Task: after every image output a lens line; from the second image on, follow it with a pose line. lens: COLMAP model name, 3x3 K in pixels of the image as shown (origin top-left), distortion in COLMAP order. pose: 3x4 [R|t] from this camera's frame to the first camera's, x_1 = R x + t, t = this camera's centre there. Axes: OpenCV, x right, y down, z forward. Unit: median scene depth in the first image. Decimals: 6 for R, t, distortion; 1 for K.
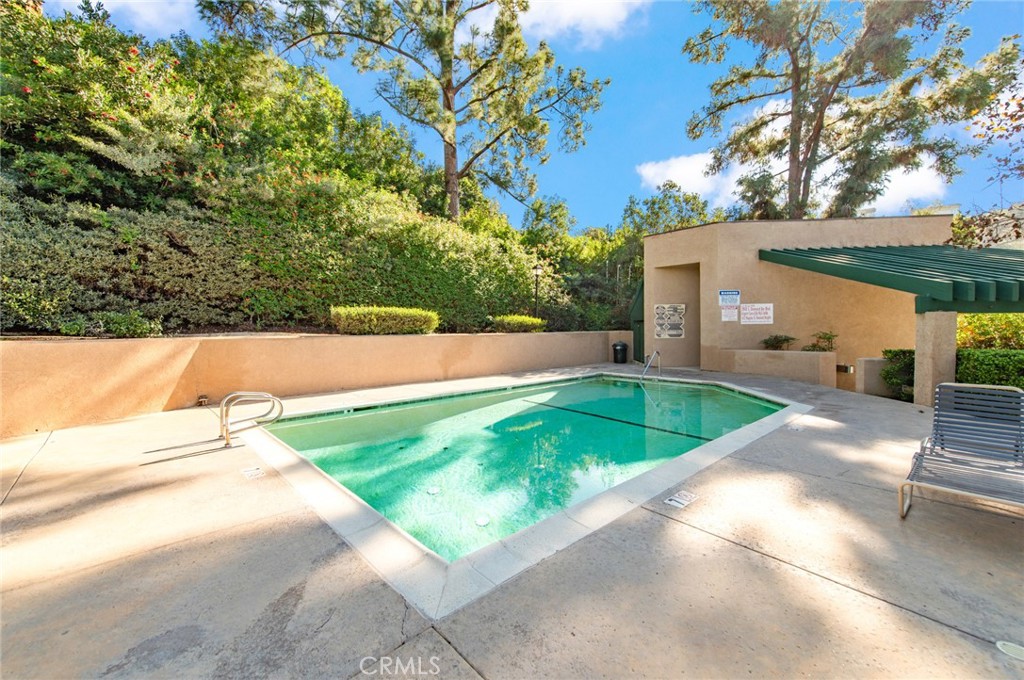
lens RADIAL K [[401.9, 0, 508.8], [0, 401.9, 333.4], [0, 0, 1]] dist [0.009068, -0.000281]
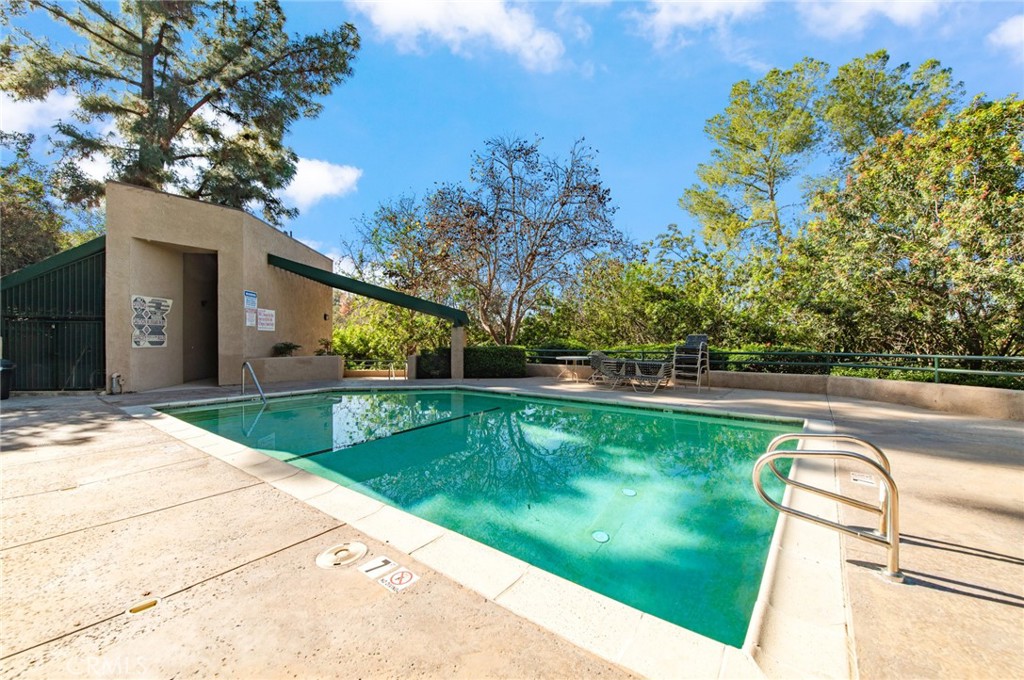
lens RADIAL K [[401.9, 0, 511.2], [0, 401.9, 343.0], [0, 0, 1]] dist [0.009068, -0.000281]
pose [[-0.154460, 0.004360, 0.987989, -0.419638], [0.008827, 0.999956, -0.003033, 0.014509], [-0.987960, 0.008252, -0.154491, 0.574620]]
